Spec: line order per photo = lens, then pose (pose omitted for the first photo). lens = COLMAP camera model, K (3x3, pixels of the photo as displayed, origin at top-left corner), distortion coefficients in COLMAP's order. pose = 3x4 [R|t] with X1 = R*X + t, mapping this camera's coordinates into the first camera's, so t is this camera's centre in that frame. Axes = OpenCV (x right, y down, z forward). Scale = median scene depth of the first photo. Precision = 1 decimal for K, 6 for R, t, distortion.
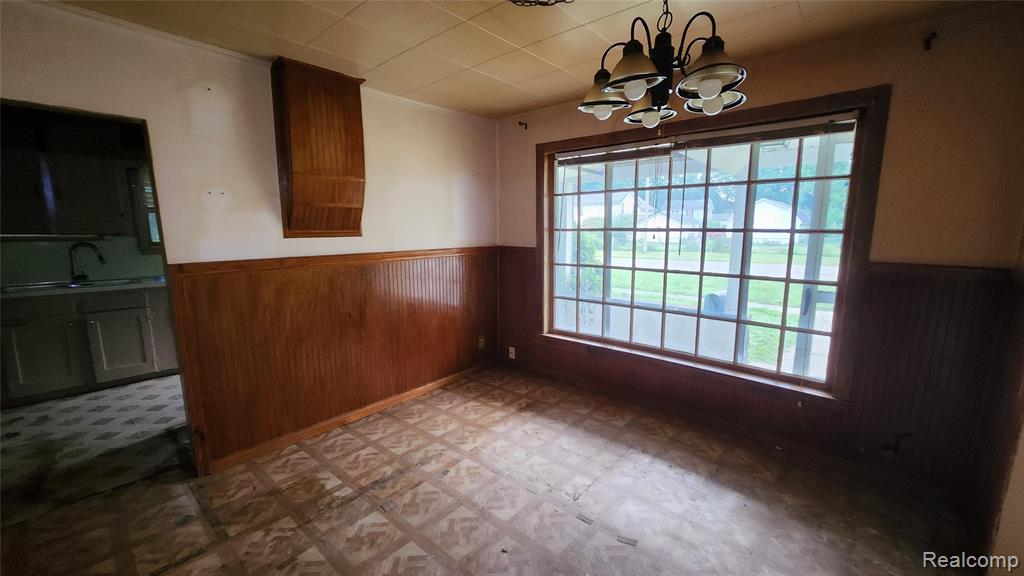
lens RADIAL K [[387.0, 0, 512.0], [0, 387.0, 288.0], [0, 0, 1]] dist [-0.000716, -0.000036]
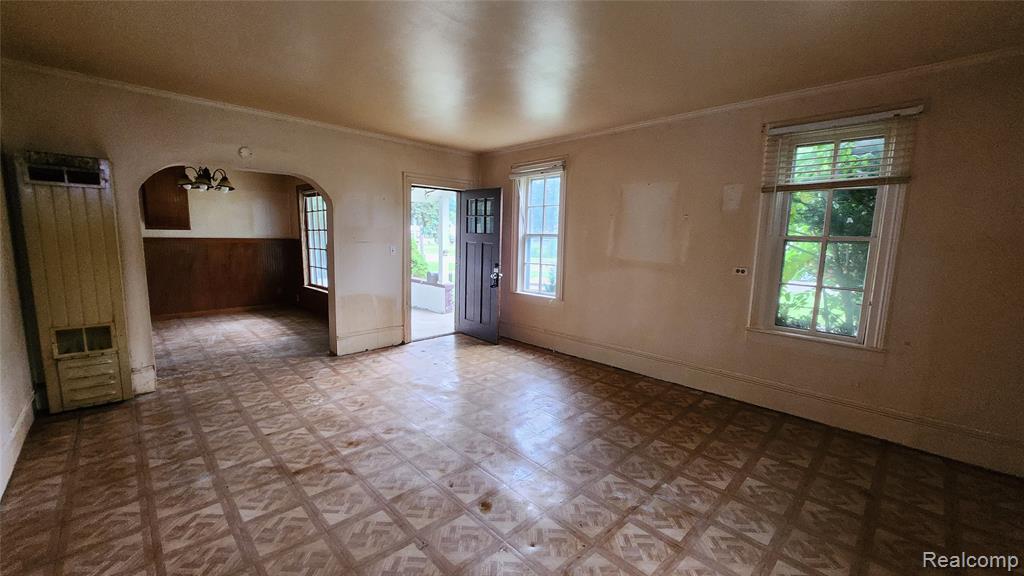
lens RADIAL K [[395.8, 0, 506.0], [0, 395.8, 283.9], [0, 0, 1]] dist [-0.000908, -0.000144]
pose [[0.995681, 0.030663, -0.087636, 1.676524], [-0.033711, 0.998869, -0.033525, 0.194578], [0.086509, 0.036334, 0.995588, -1.117763]]
